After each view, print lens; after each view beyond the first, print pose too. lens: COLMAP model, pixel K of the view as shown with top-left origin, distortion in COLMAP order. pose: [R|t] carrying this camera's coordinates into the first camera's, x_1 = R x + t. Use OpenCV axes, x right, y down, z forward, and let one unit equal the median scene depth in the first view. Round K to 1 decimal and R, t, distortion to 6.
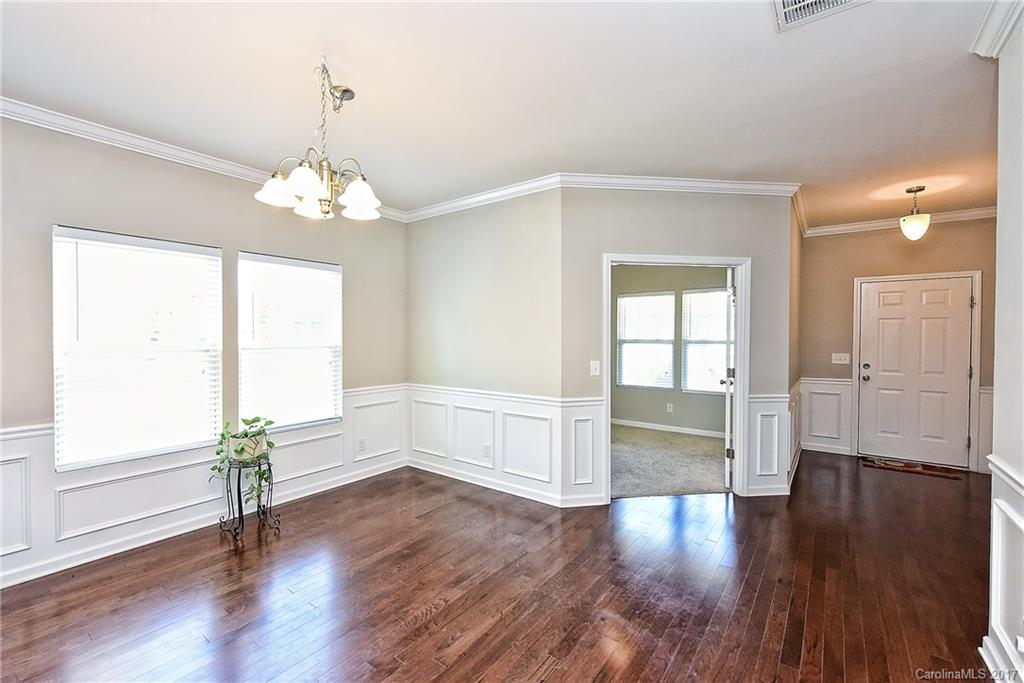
lens RADIAL K [[413.9, 0, 512.3], [0, 413.9, 341.4], [0, 0, 1]] dist [-0.002338, -0.000156]
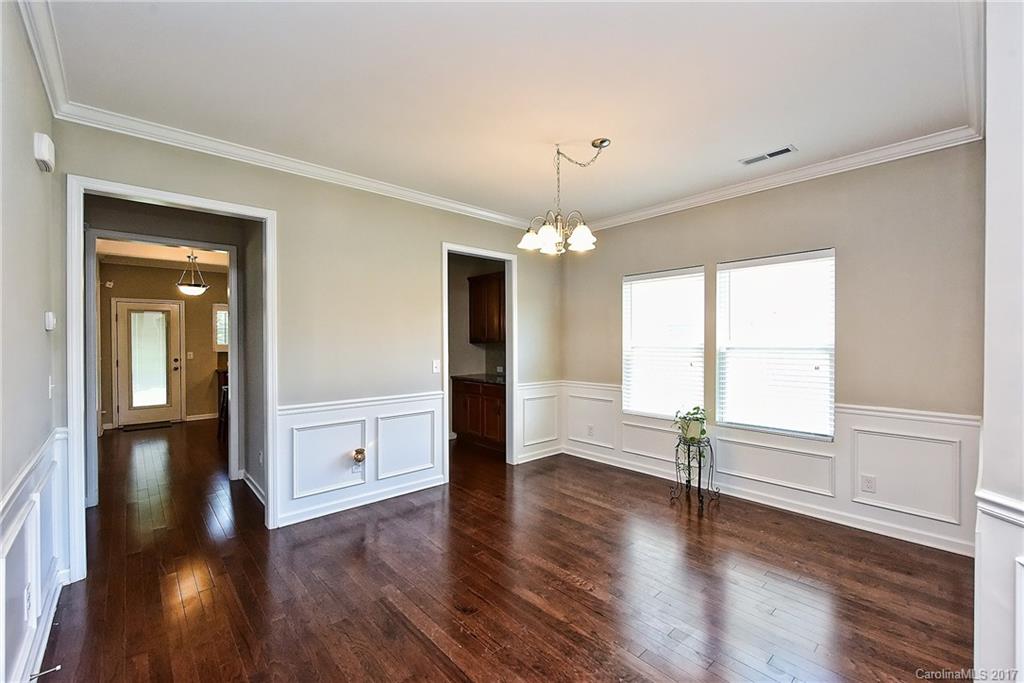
lens RADIAL K [[413.9, 0, 512.3], [0, 413.9, 341.4], [0, 0, 1]] dist [-0.002338, -0.000156]
pose [[-0.172404, 0.007111, -0.985001, 0.640802], [-0.004772, 0.999956, 0.008054, -0.007385], [0.985015, 0.006089, -0.172362, 0.697511]]
